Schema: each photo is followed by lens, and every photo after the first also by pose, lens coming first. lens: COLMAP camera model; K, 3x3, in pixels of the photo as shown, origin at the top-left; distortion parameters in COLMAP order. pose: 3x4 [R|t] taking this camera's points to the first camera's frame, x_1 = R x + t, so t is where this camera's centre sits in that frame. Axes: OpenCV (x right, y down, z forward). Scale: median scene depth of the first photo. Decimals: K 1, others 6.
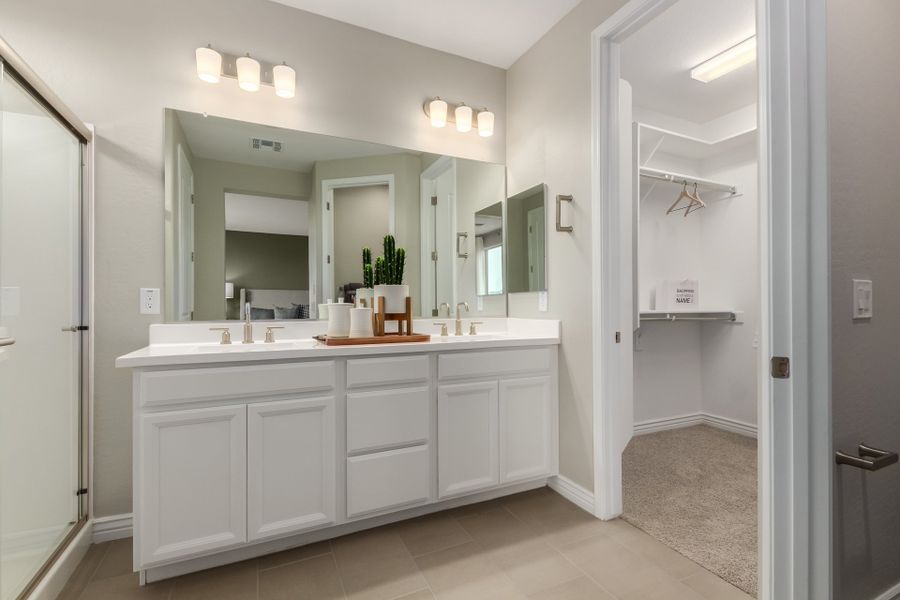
lens RADIAL K [[413.8, 0, 453.2], [0, 413.8, 303.9], [0, 0, 1]] dist [0.012132, -0.000390]
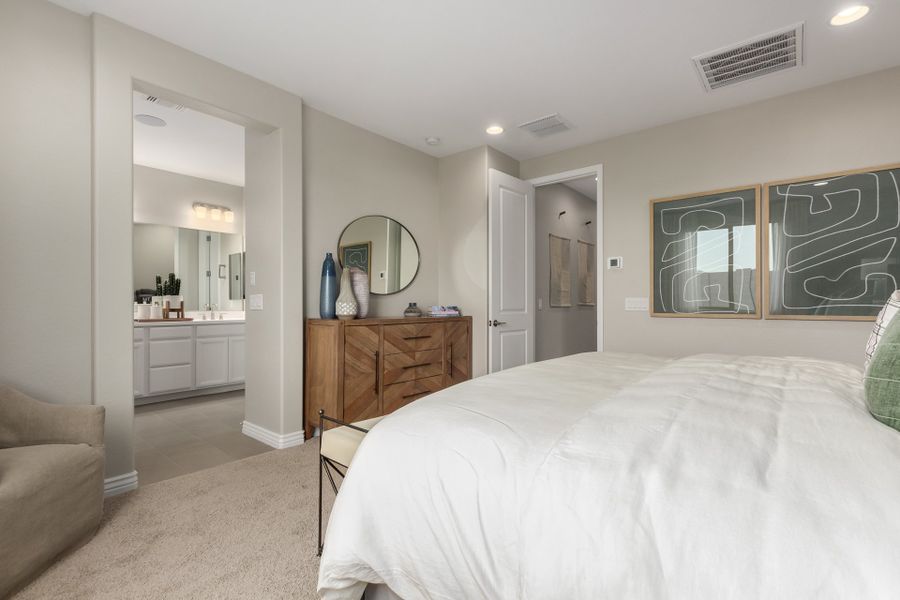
lens RADIAL K [[413.8, 0, 453.2], [0, 413.8, 303.9], [0, 0, 1]] dist [0.012132, -0.000390]
pose [[0.910415, 0.004645, 0.413671, 0.288584], [-0.004464, 0.999989, -0.001403, -0.005480], [-0.413673, -0.000569, 0.910426, -1.606617]]
